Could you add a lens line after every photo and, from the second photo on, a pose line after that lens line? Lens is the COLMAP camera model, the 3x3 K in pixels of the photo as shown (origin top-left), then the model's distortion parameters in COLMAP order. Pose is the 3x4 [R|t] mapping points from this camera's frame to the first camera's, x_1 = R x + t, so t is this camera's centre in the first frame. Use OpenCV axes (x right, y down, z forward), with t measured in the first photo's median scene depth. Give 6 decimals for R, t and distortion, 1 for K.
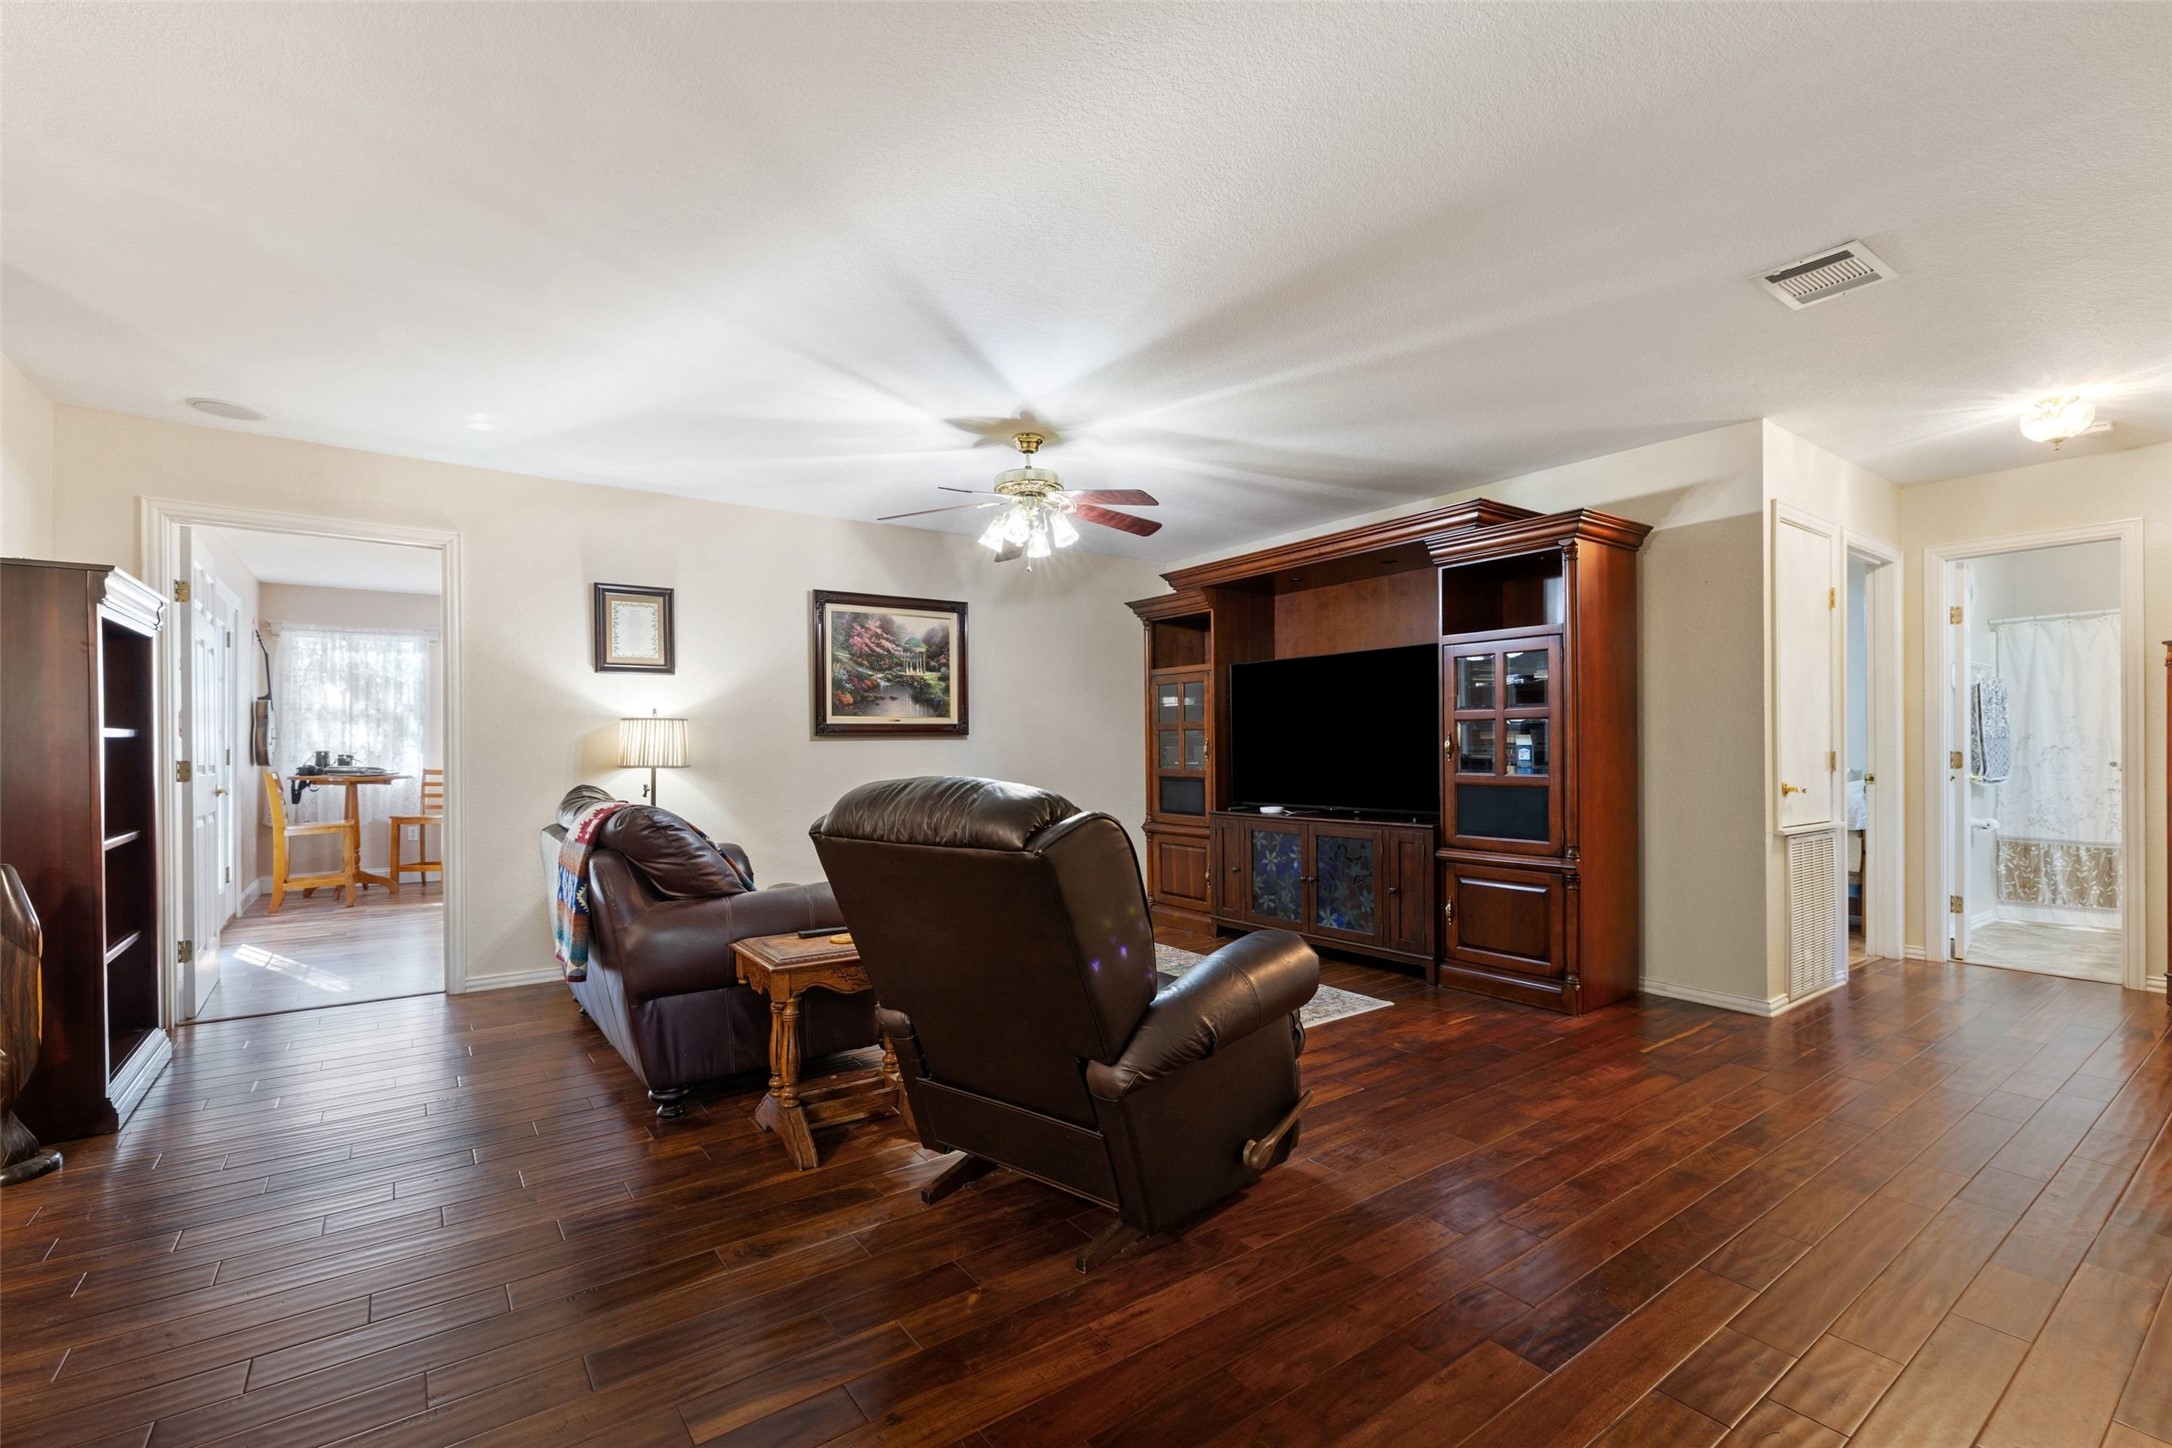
lens RADIAL K [[942.3, 0, 1081.1], [0, 942.3, 750.8], [0, 0, 1]] dist [-0.000725, 0.000585]
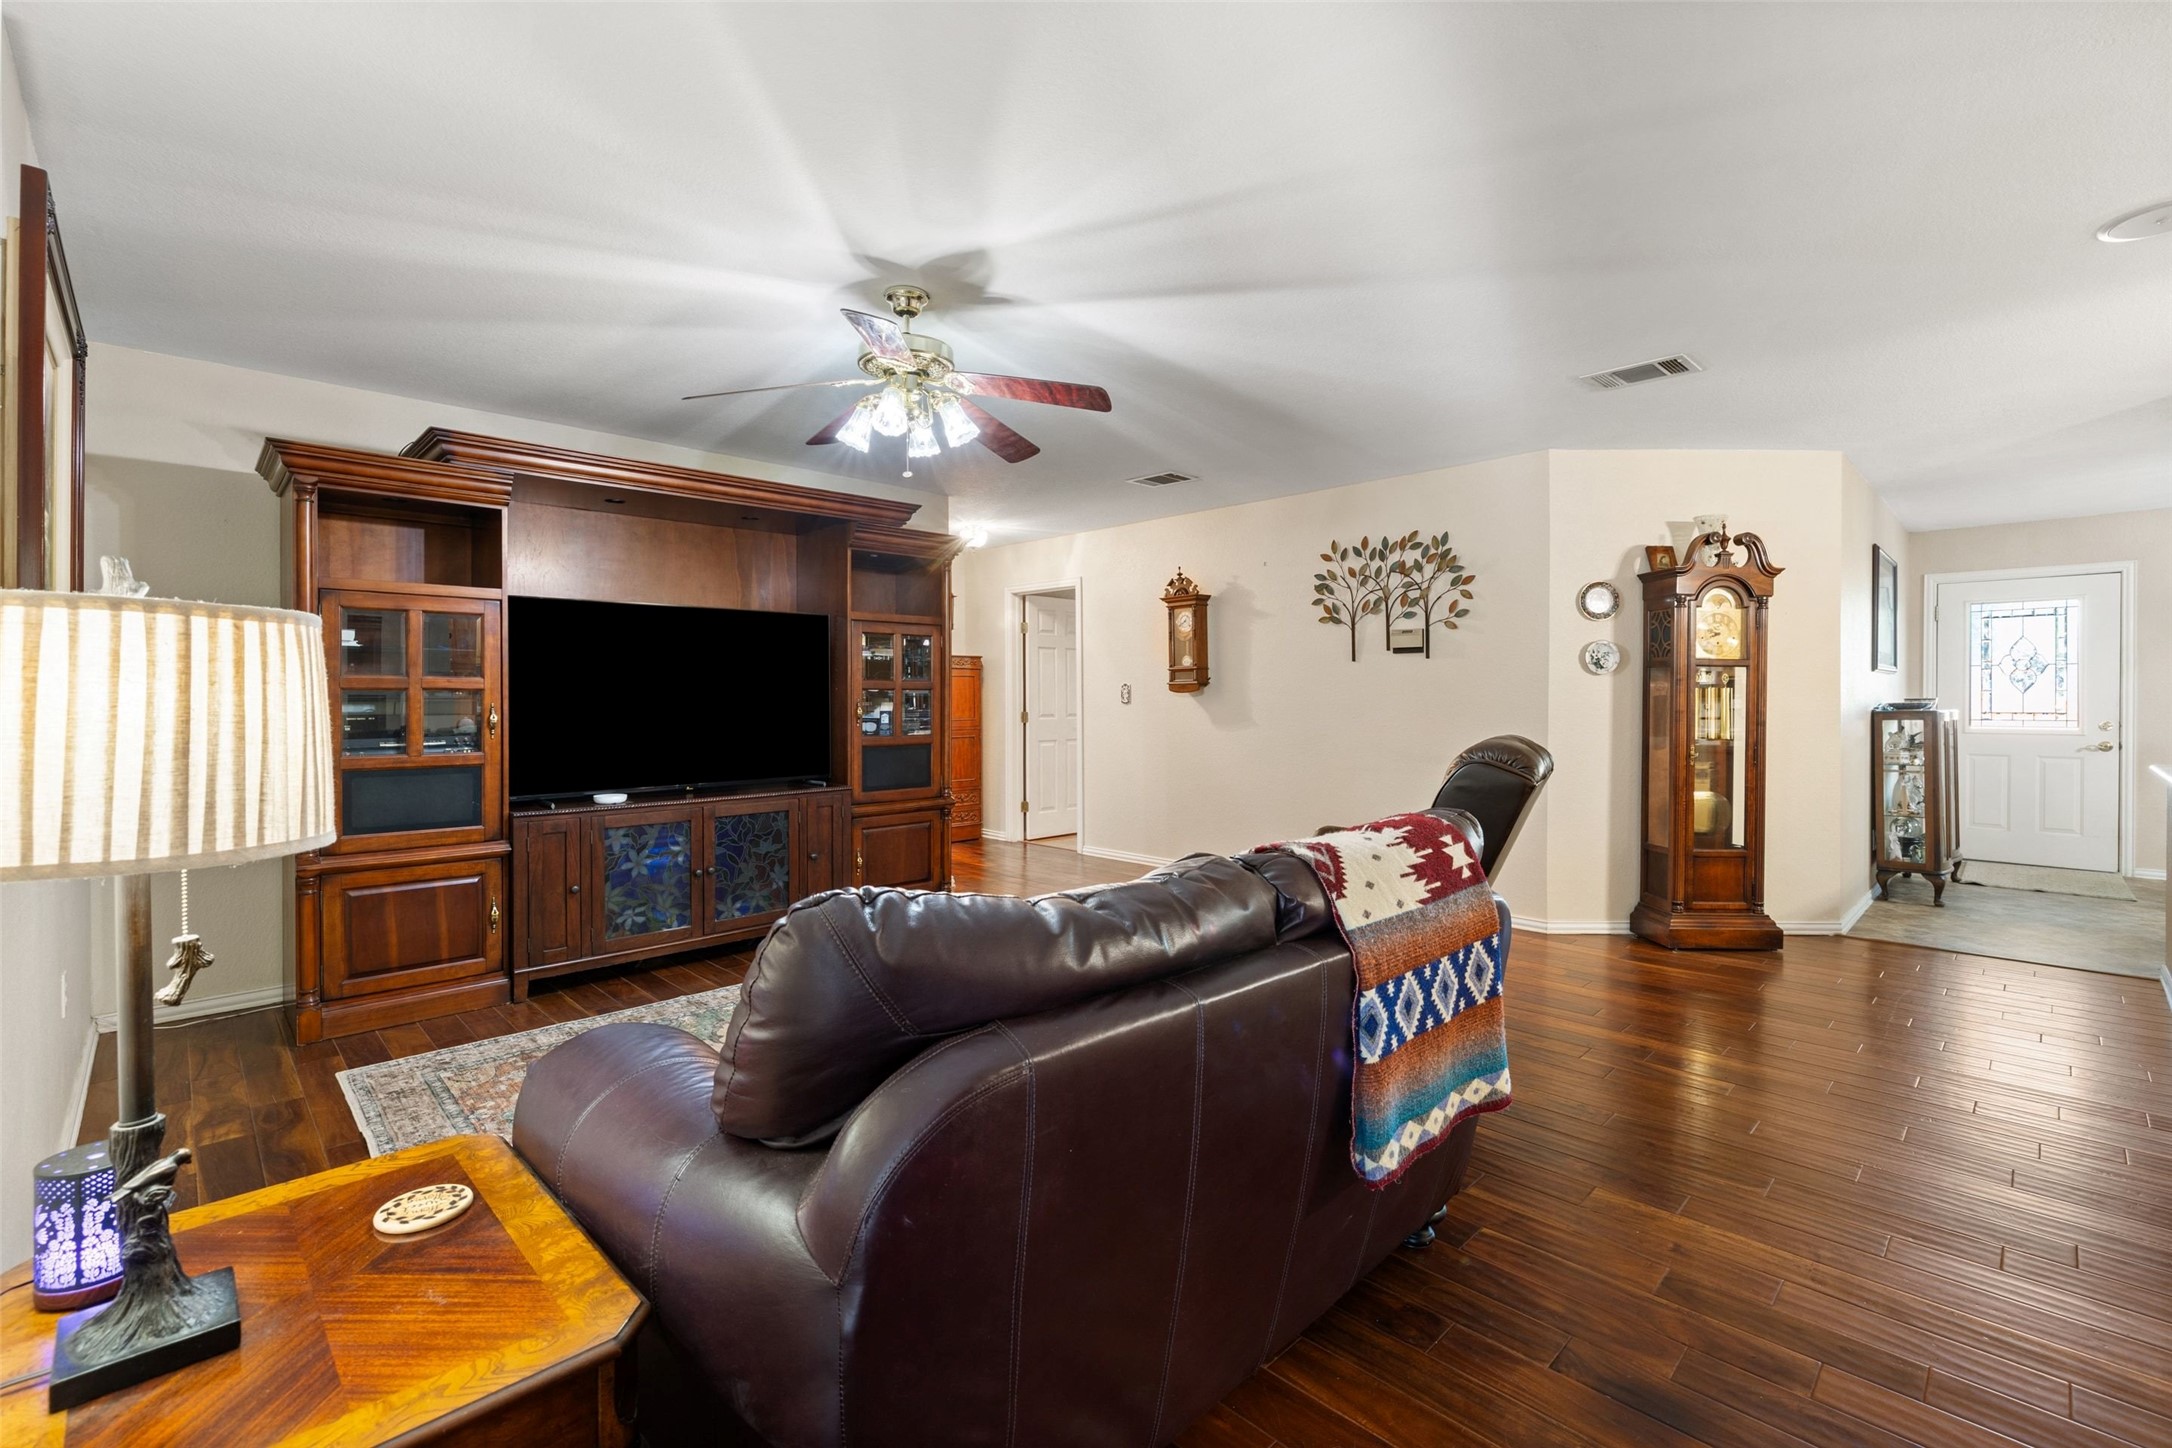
lens RADIAL K [[944.3, 0, 1090.6], [0, 944.3, 721.4], [0, 0, 1]] dist [0.003413, 0.000621]
pose [[-0.153240, -0.013074, 0.988103, -0.821681], [0.007153, 0.999872, 0.014339, -0.009998], [-0.988163, 0.009265, -0.153126, 0.992737]]
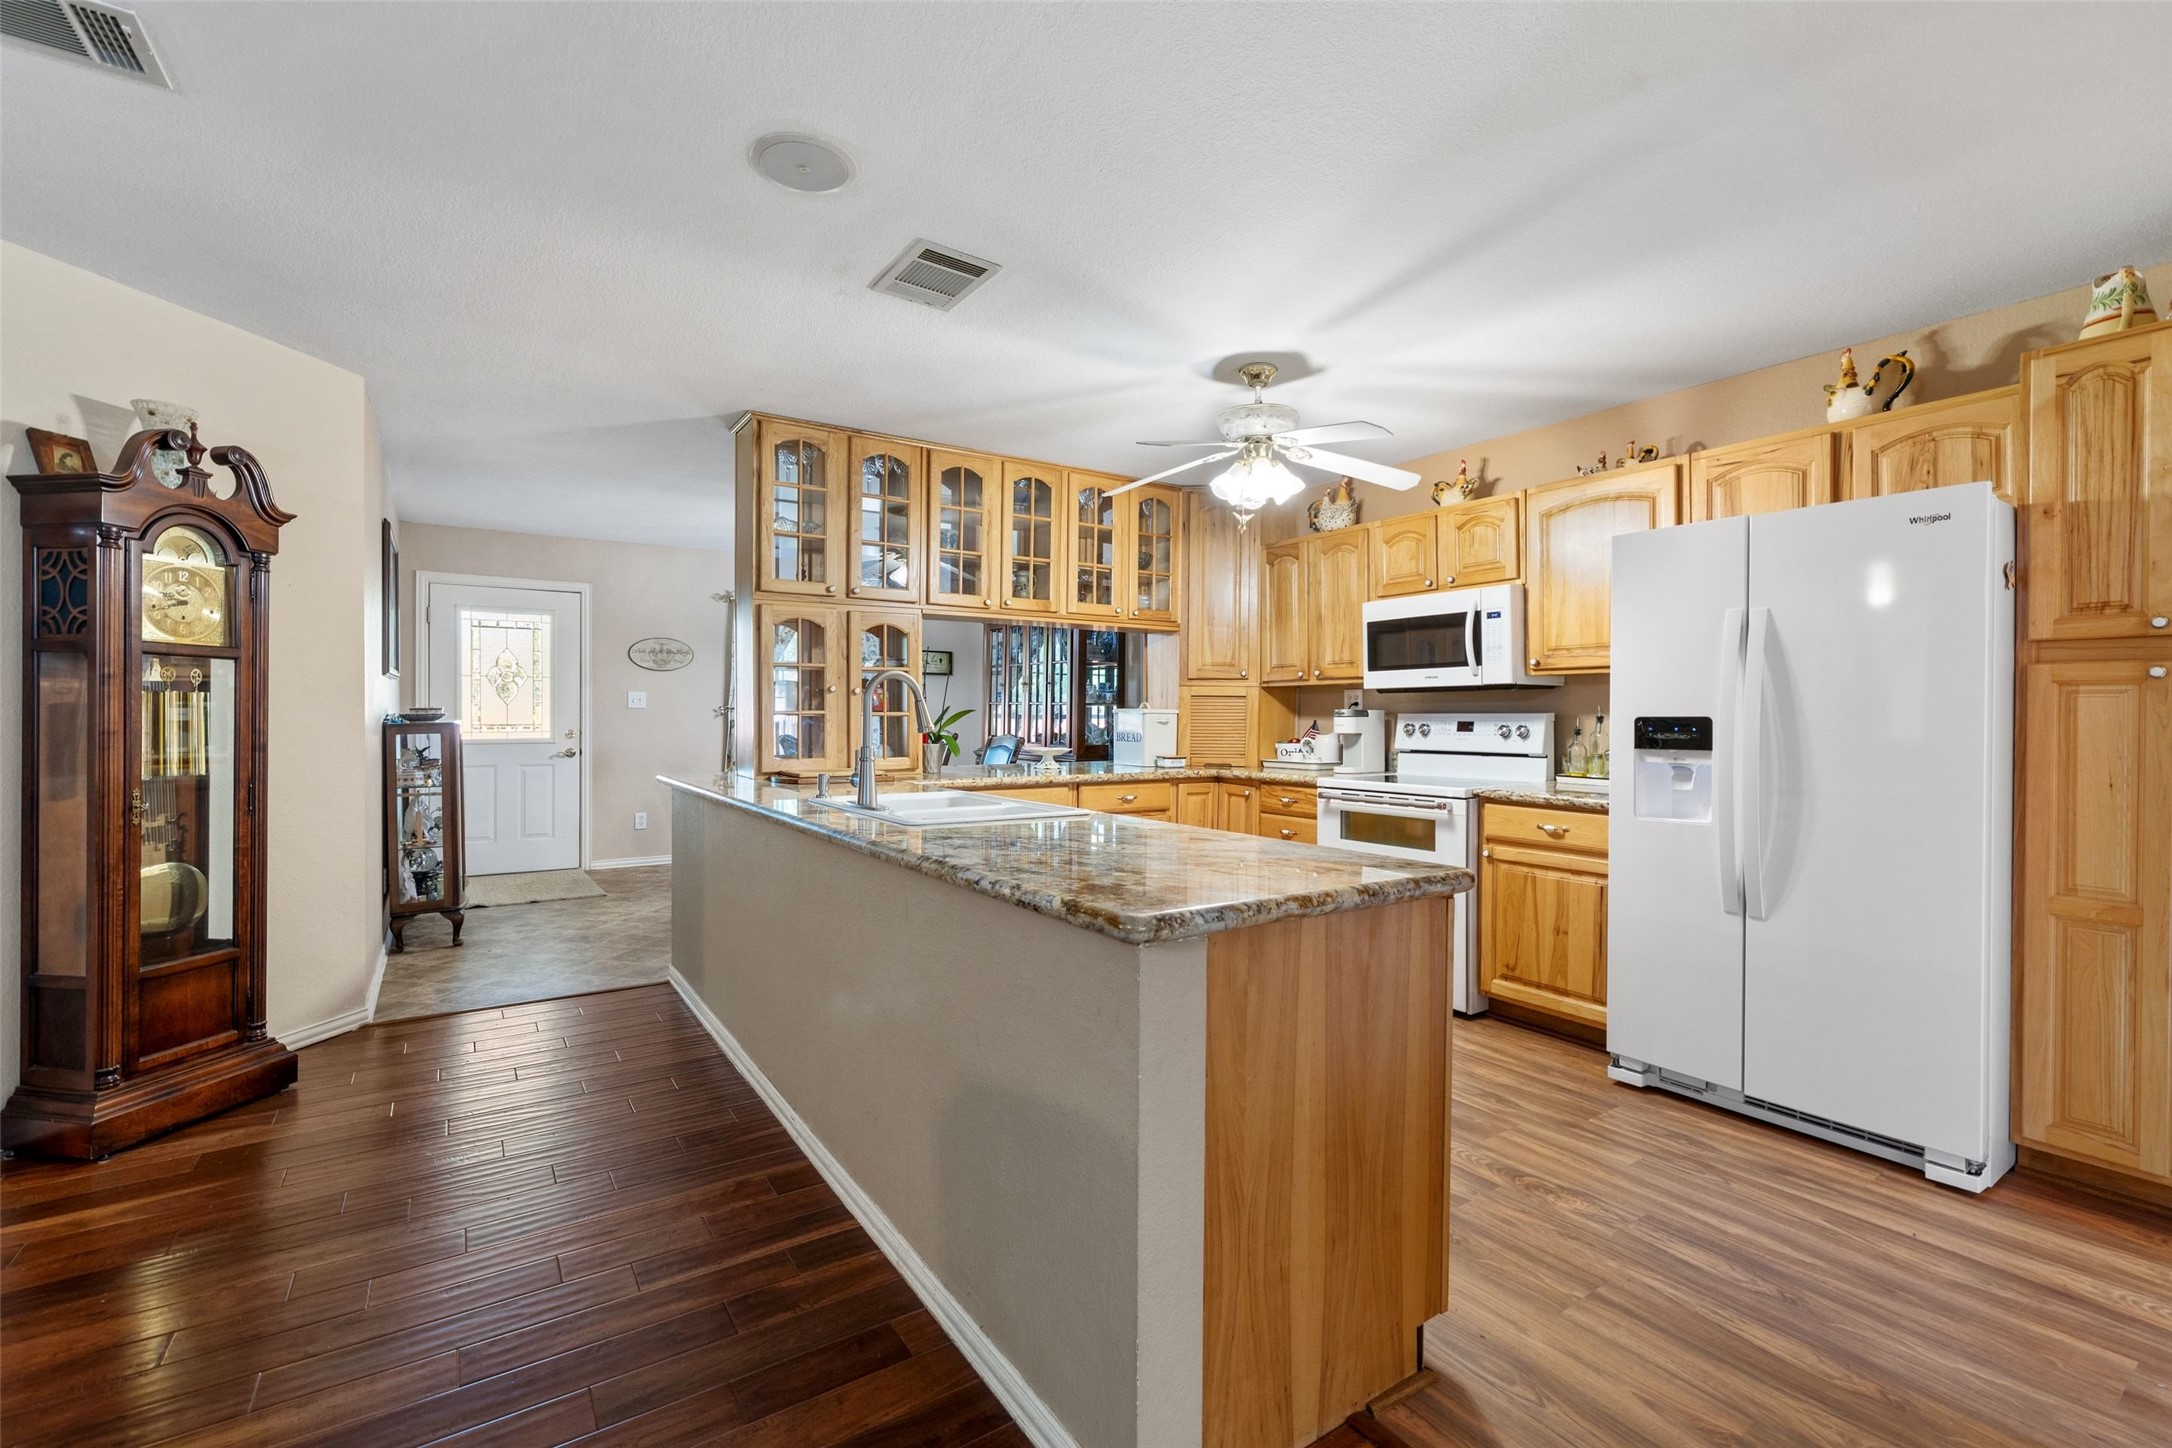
lens RADIAL K [[948.2, 0, 1081.4], [0, 948.2, 715.9], [0, 0, 1]] dist [0.002385, 0.000778]
pose [[-0.999203, -0.001242, 0.039890, -0.455145], [-0.000831, 0.999947, 0.010306, -0.019858], [-0.039901, 0.010264, -0.999151, 0.709271]]
